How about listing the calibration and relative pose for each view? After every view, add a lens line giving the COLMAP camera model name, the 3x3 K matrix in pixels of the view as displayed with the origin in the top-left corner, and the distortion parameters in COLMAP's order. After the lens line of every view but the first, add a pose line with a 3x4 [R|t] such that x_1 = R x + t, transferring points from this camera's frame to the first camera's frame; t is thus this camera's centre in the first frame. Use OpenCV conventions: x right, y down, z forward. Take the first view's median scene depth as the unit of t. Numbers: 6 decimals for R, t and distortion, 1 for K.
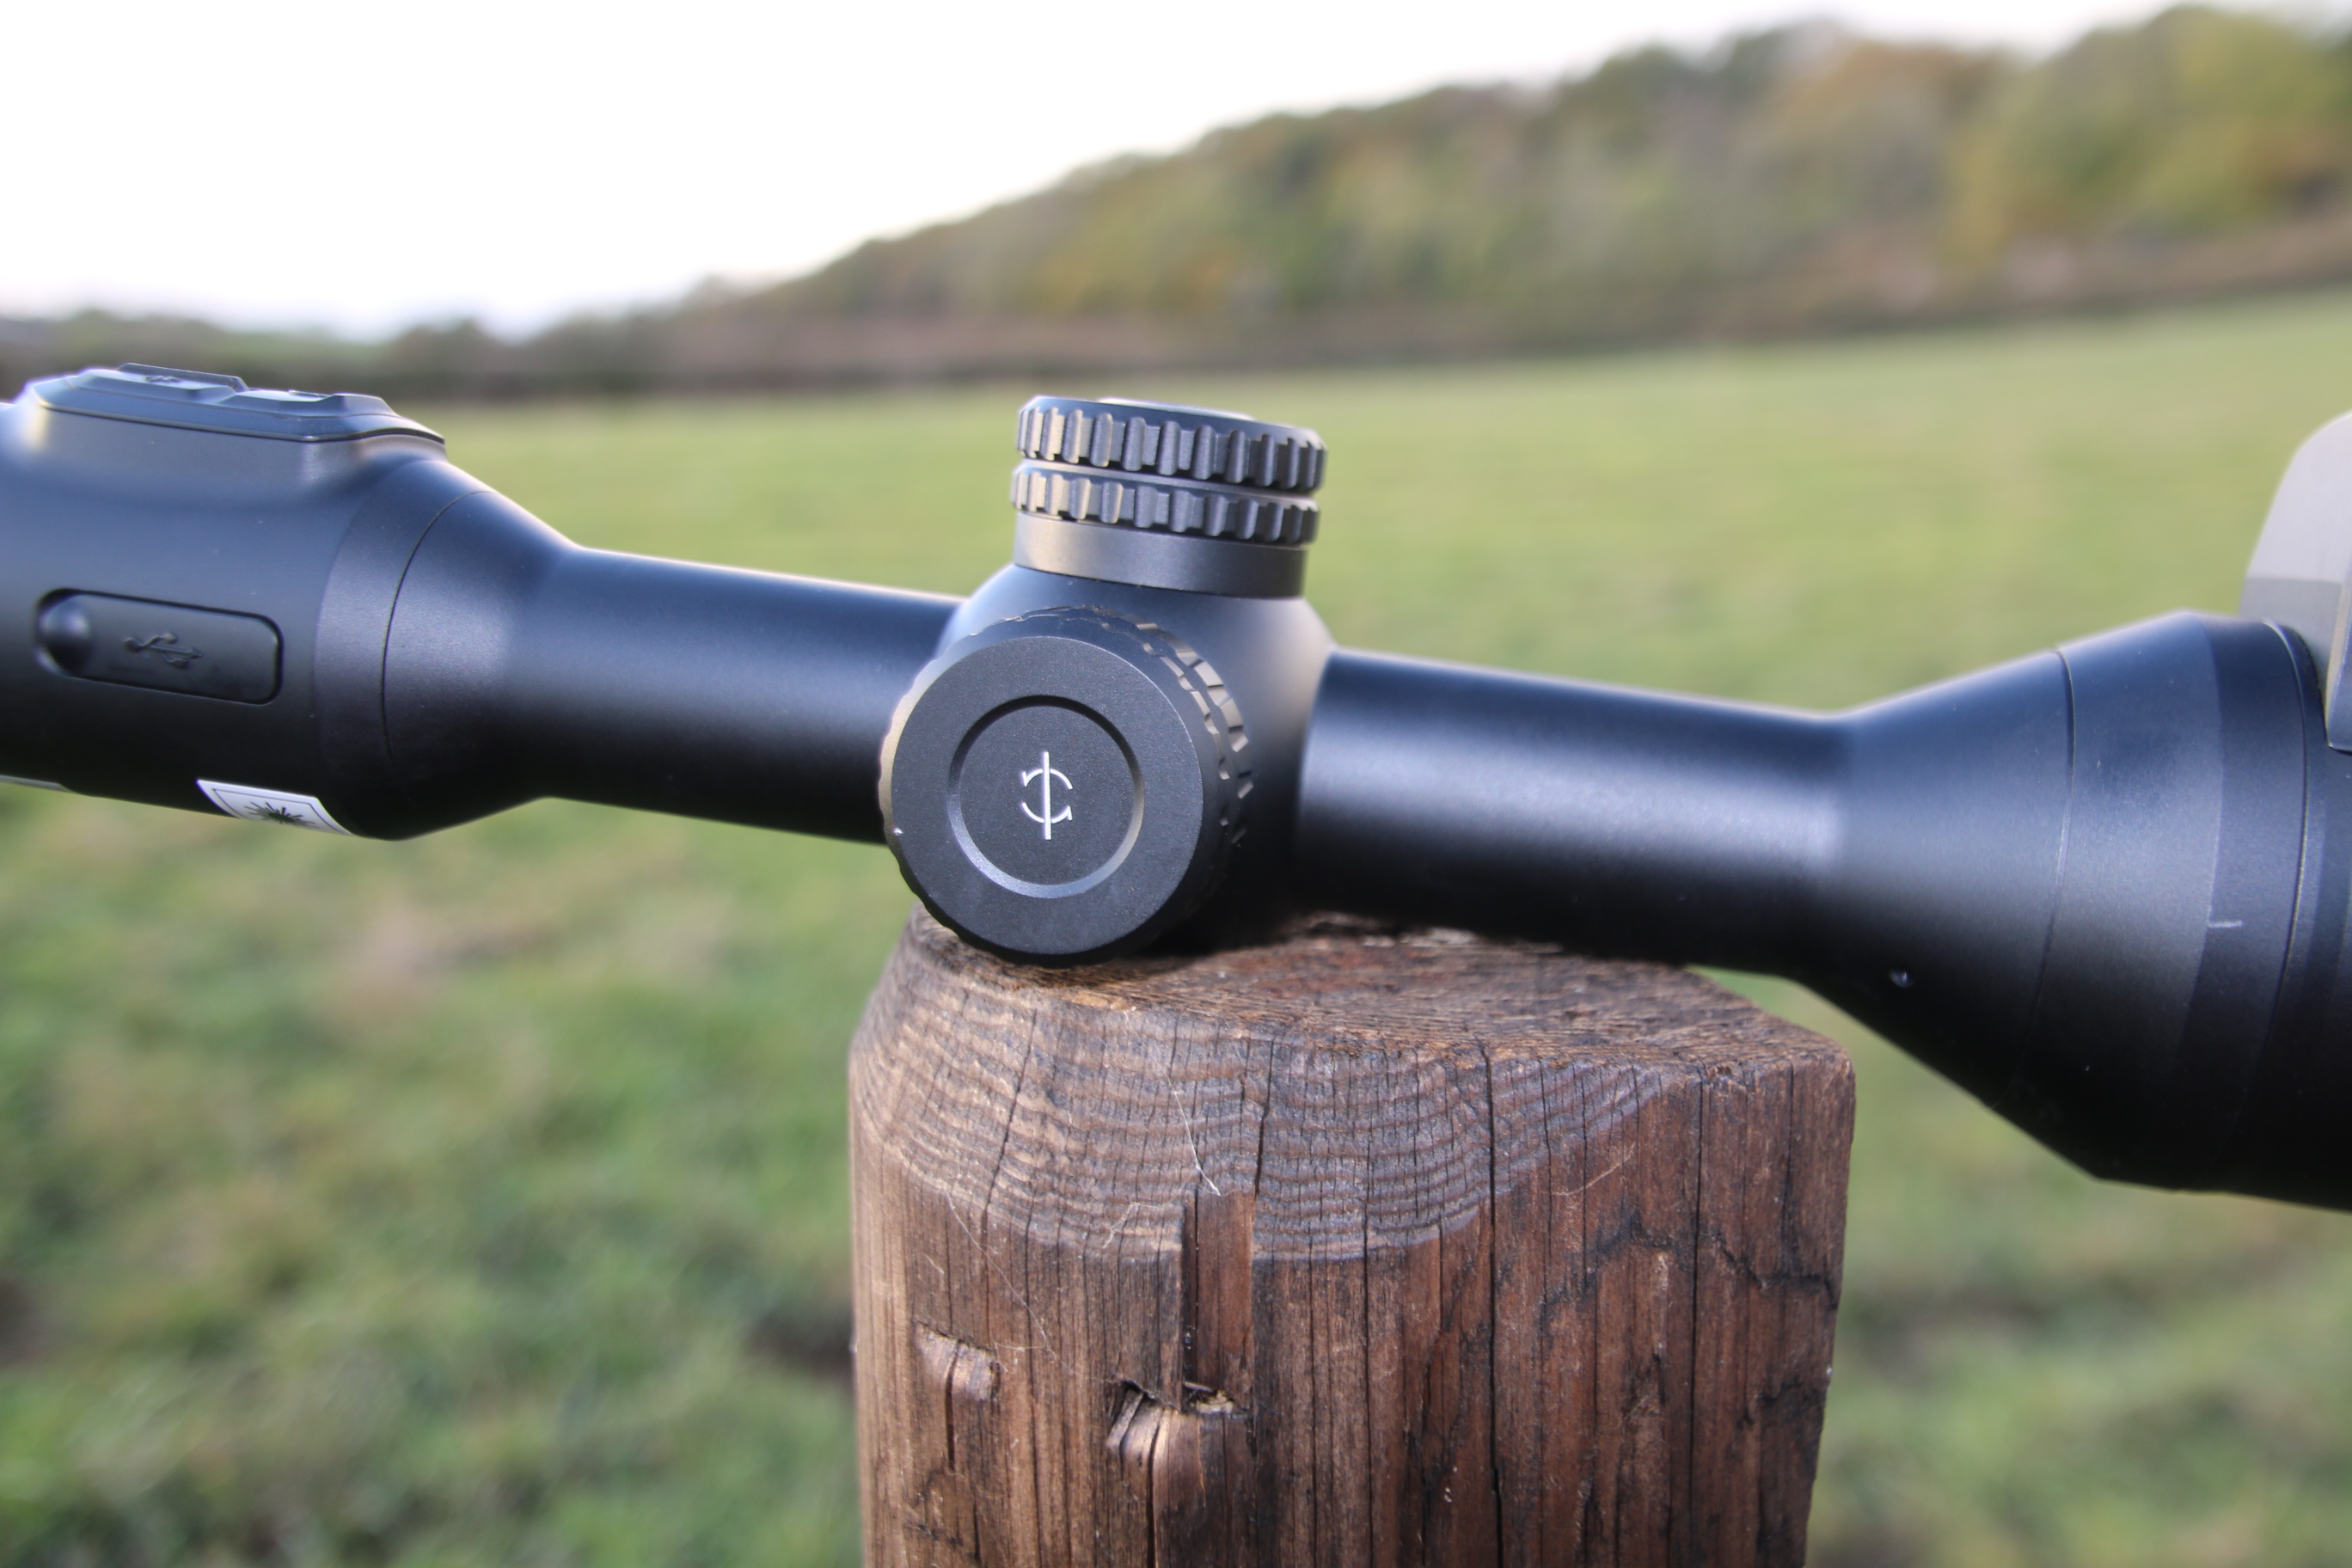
lens RADIAL K [[2280.5, 0, 1271.9], [0, 2280.5, 823.7], [0, 0, 1]] dist [0.006162, 0.000000]
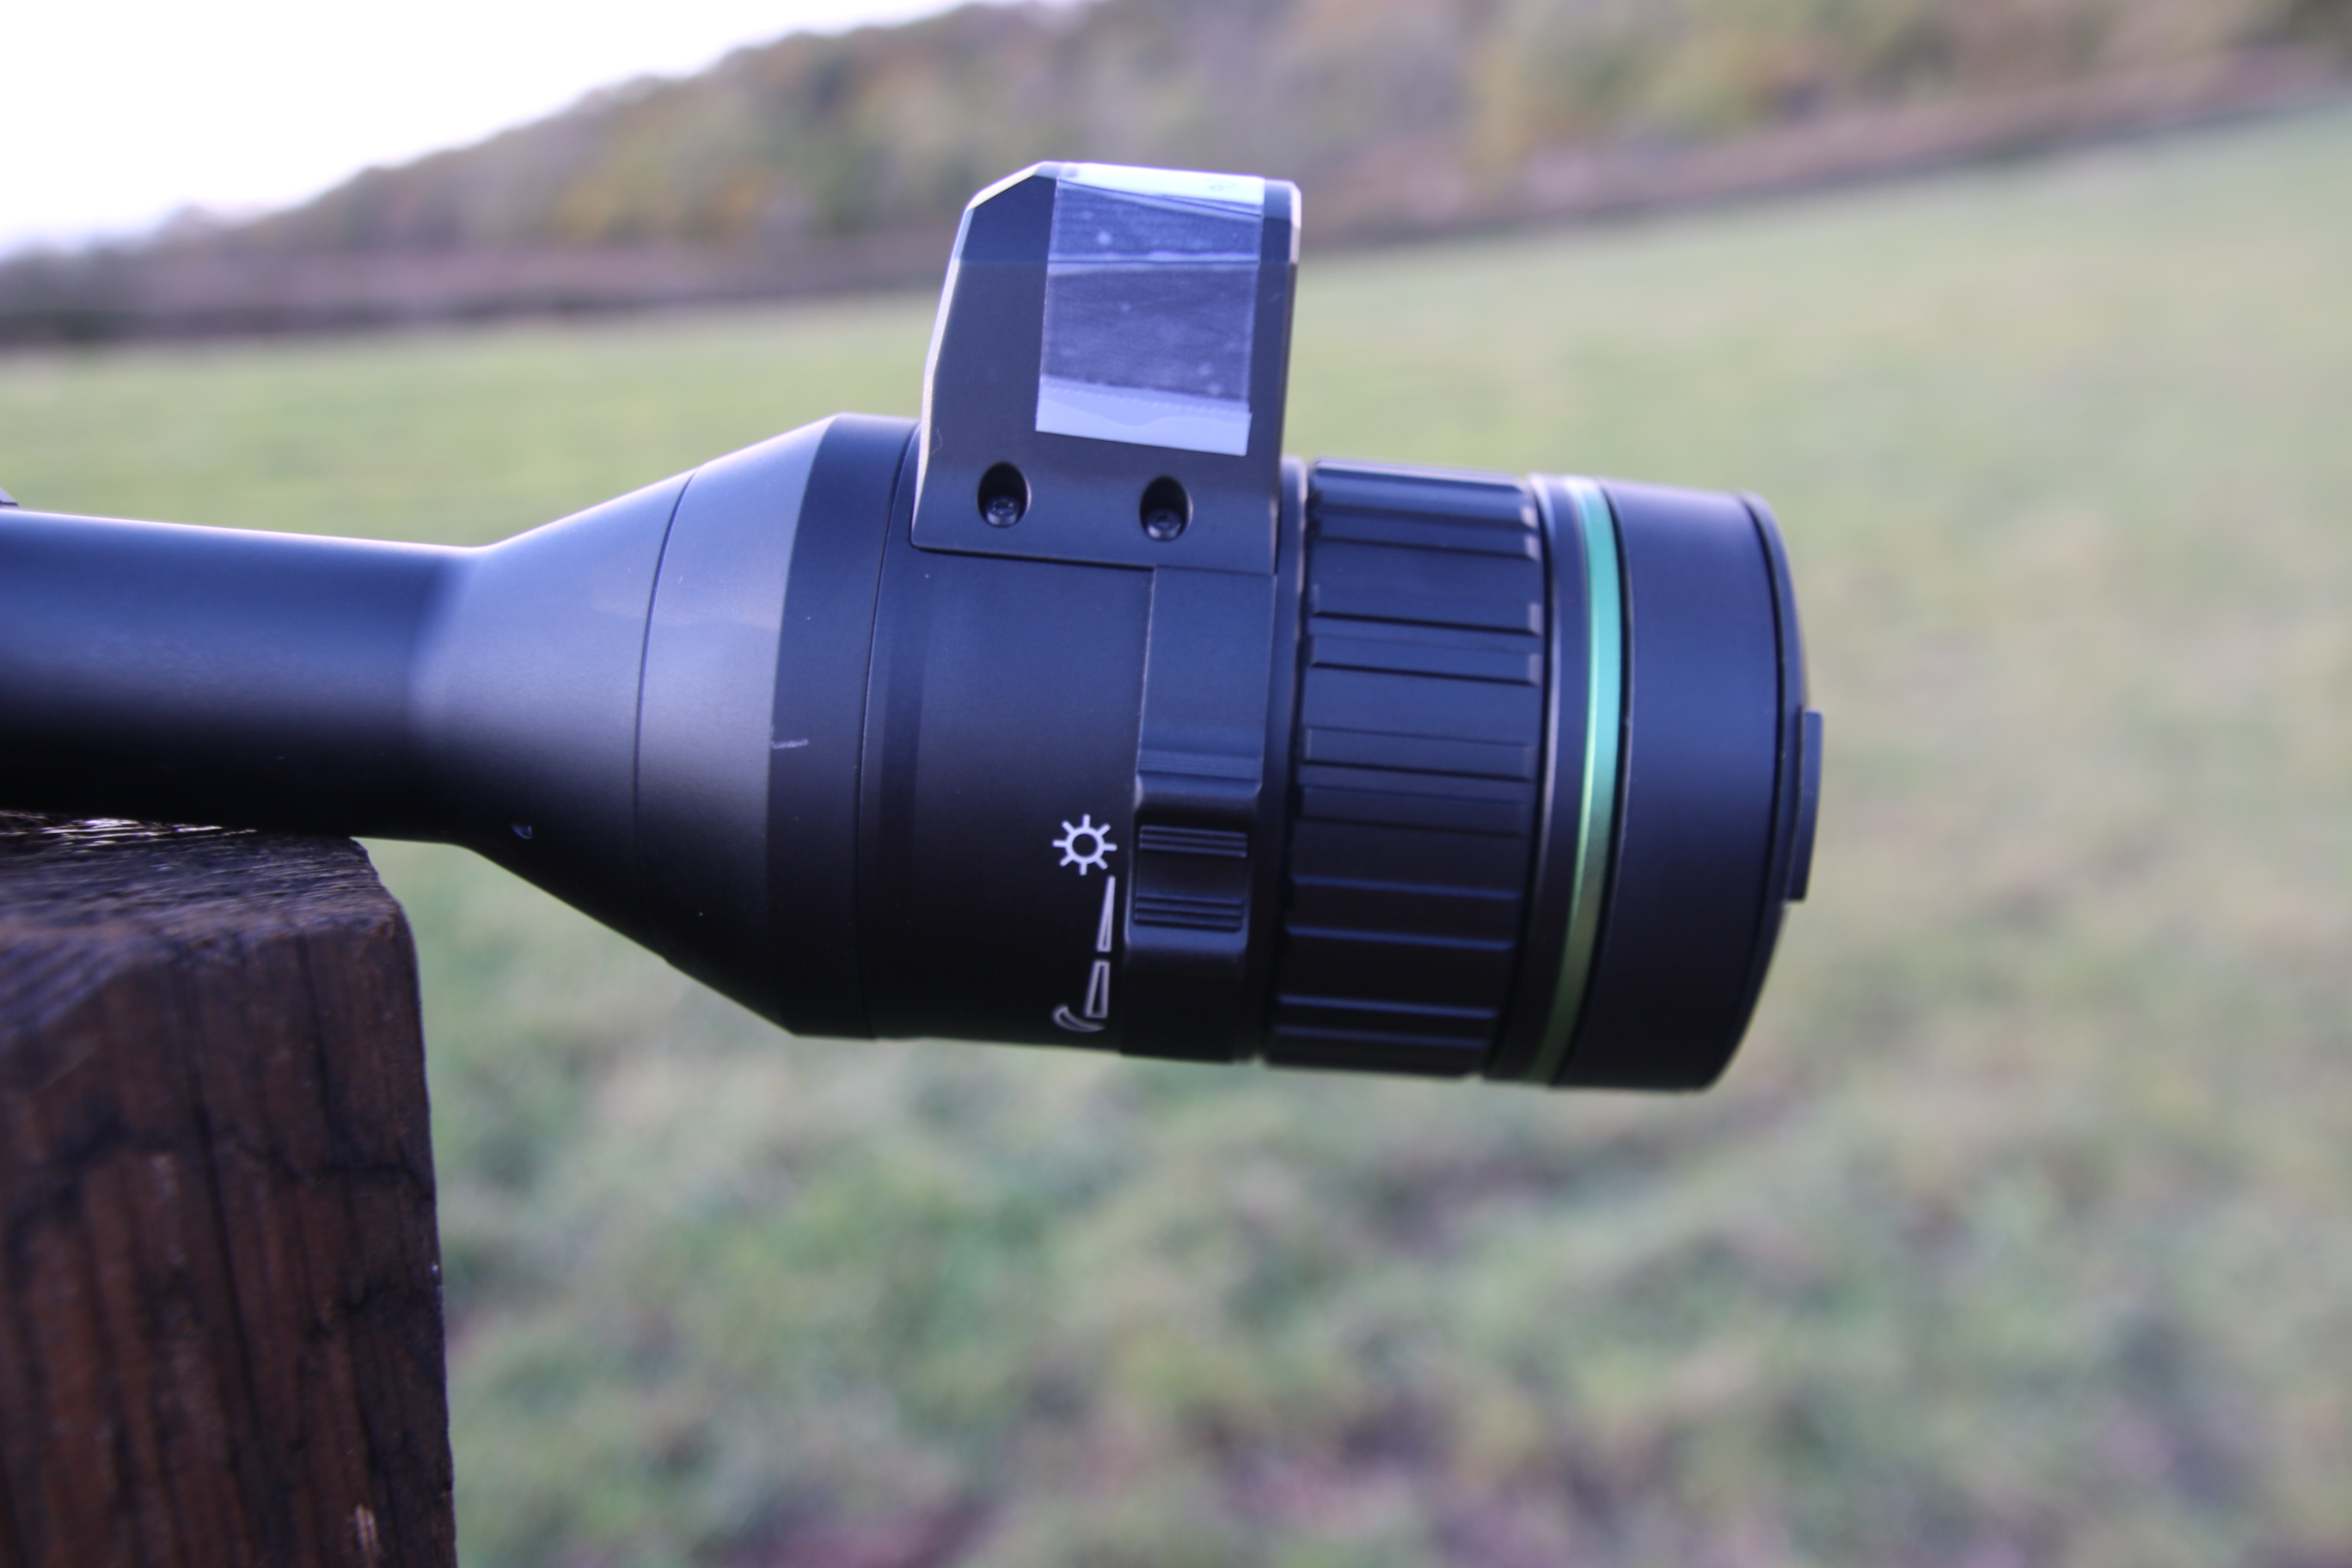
lens RADIAL K [[2280.5, 0, 1225.5], [0, 2280.5, 807.4], [0, 0, 1]] dist [0.006162, 0.000000]
pose [[0.984192, -0.066898, 0.163985, 0.395873], [0.062489, 0.997536, 0.031905, 0.046334], [-0.165715, -0.021153, 0.985947, 0.057532]]
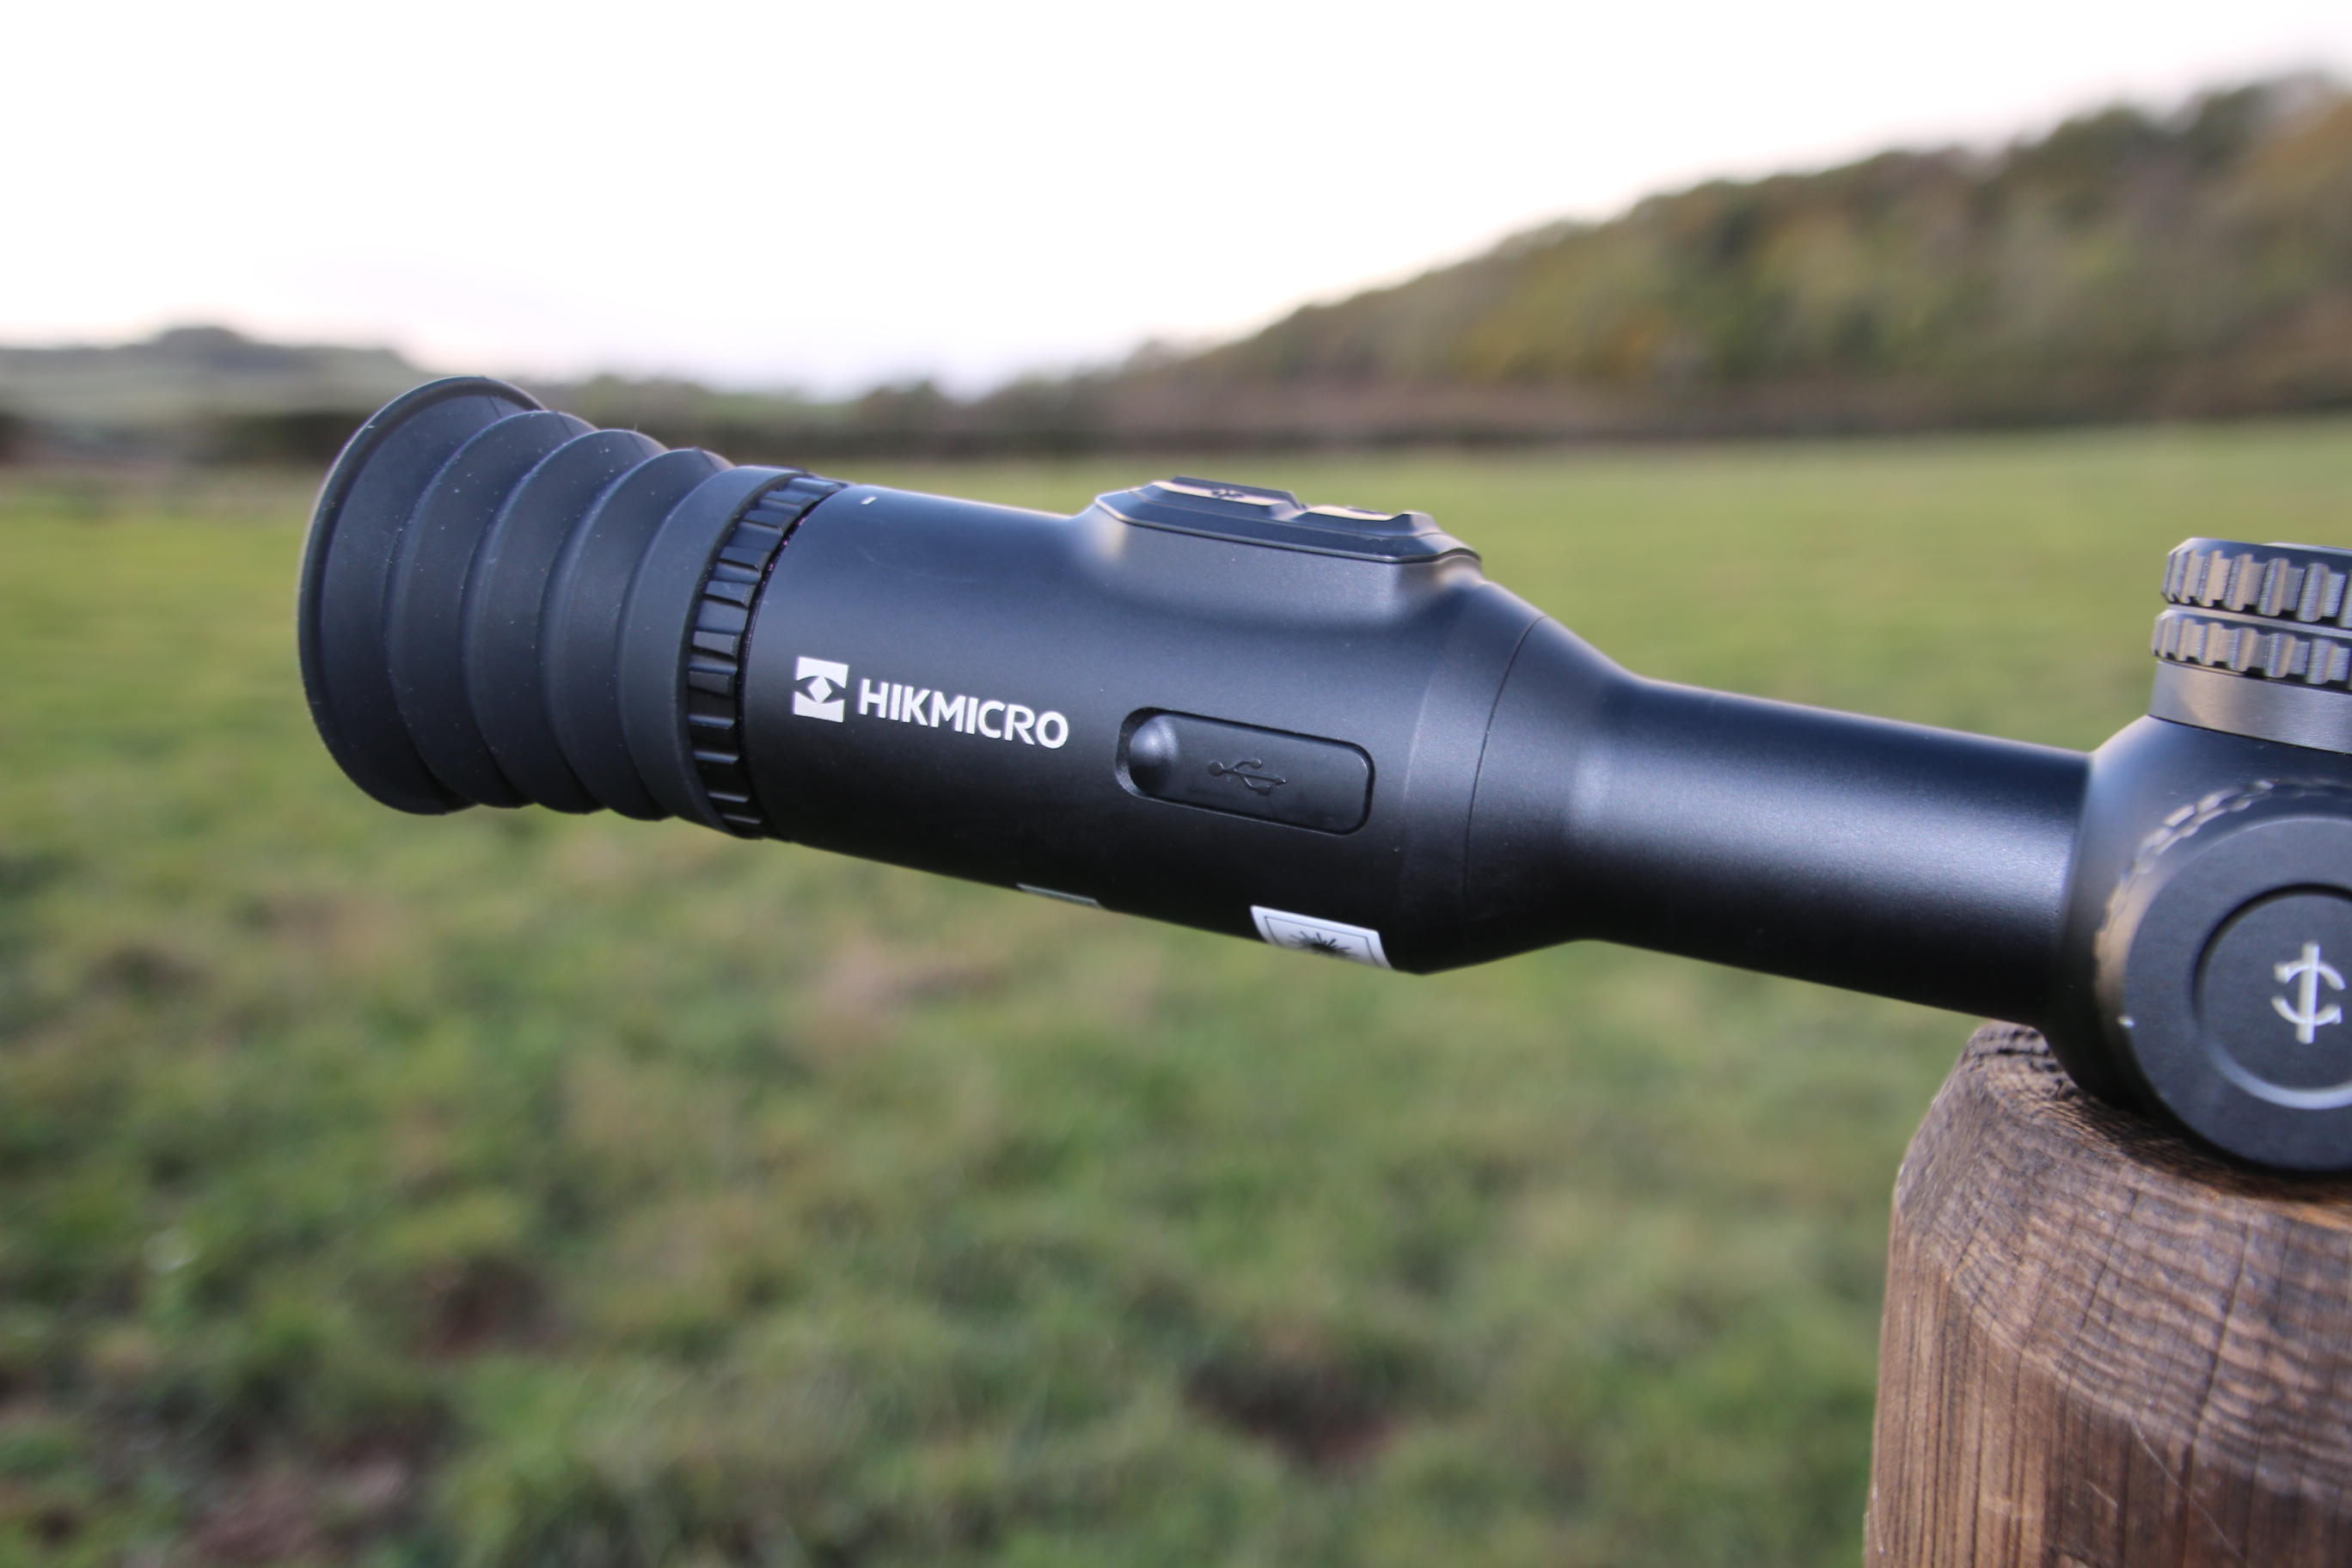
lens RADIAL K [[2280.5, 0, 1288.8], [0, 2280.5, 844.9], [0, 0, 1]] dist [0.006162, 0.000000]
pose [[0.984562, 0.045882, -0.168916, -0.317372], [-0.049113, 0.998681, -0.015000, -0.033834], [0.168005, 0.023065, 0.985516, 0.044547]]
